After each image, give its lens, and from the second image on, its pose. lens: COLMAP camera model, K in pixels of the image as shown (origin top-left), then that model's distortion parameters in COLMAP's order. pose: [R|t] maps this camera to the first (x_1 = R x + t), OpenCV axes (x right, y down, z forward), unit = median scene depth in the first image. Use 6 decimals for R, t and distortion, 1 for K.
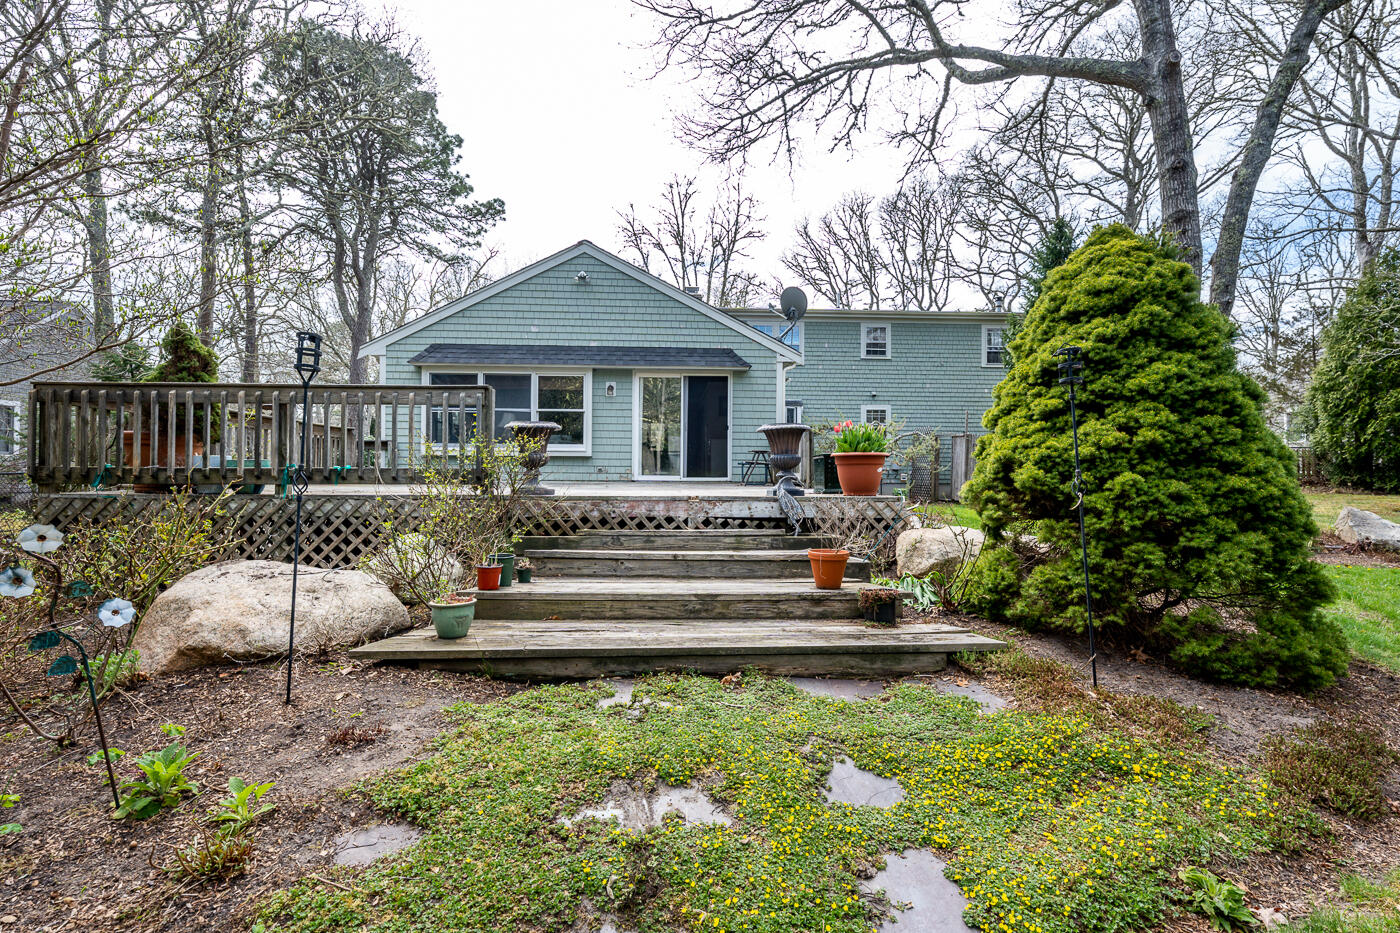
lens RADIAL K [[624.9, 0, 700.0], [0, 624.9, 466.5], [0, 0, 1]] dist [-0.000545, -0.000239]
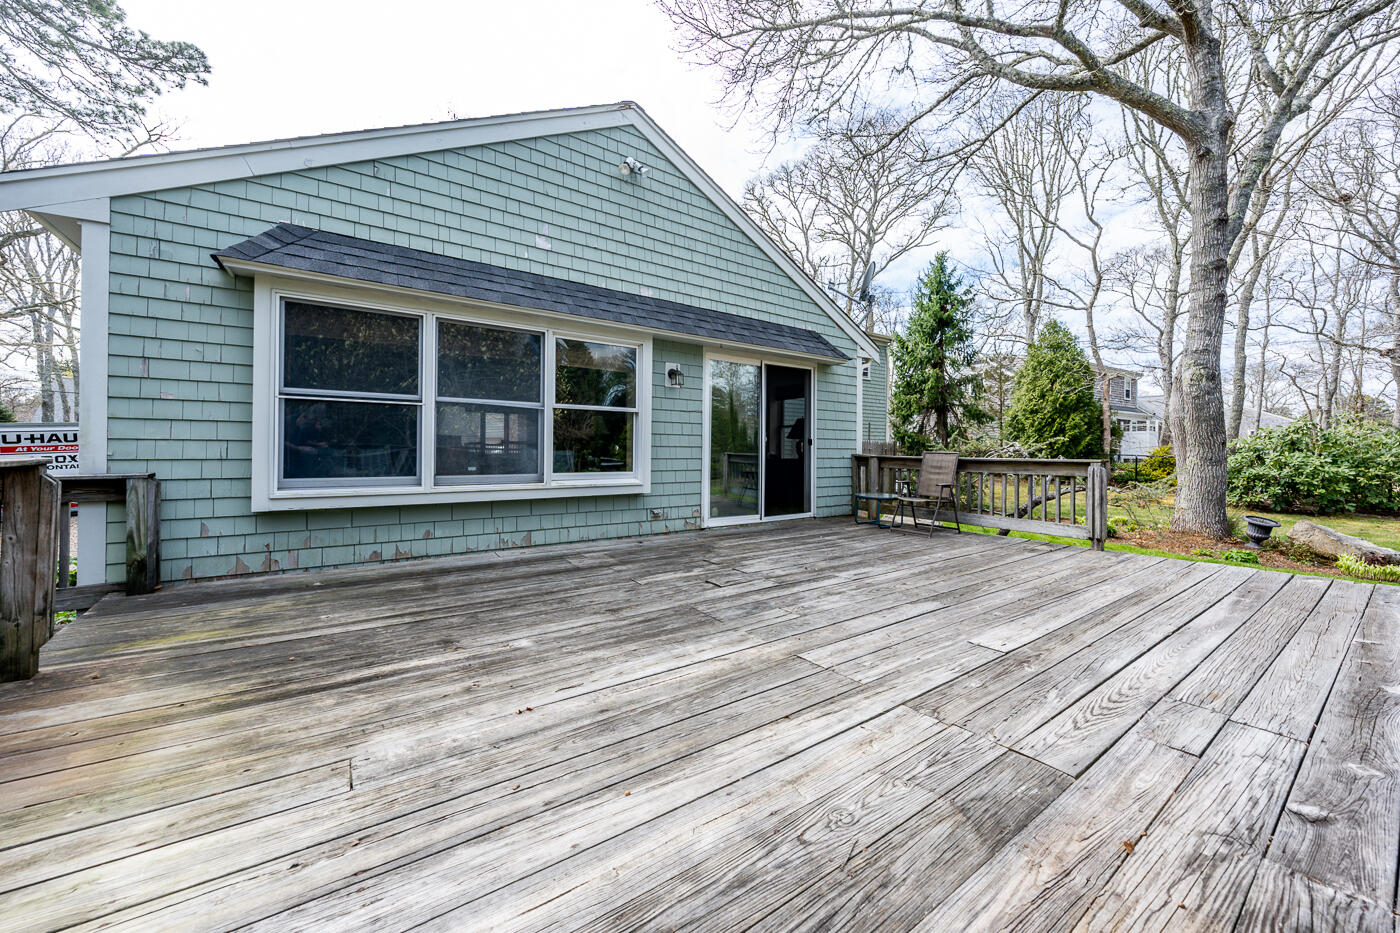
lens RADIAL K [[523.0, 0, 702.1], [0, 523.0, 443.5], [0, 0, 1]] dist [-0.002153, -0.000216]
pose [[0.834209, 0.006834, 0.551405, -0.384564], [-0.008677, 0.999962, 0.000733, -0.060502], [-0.551379, -0.005396, 0.834237, 0.574907]]
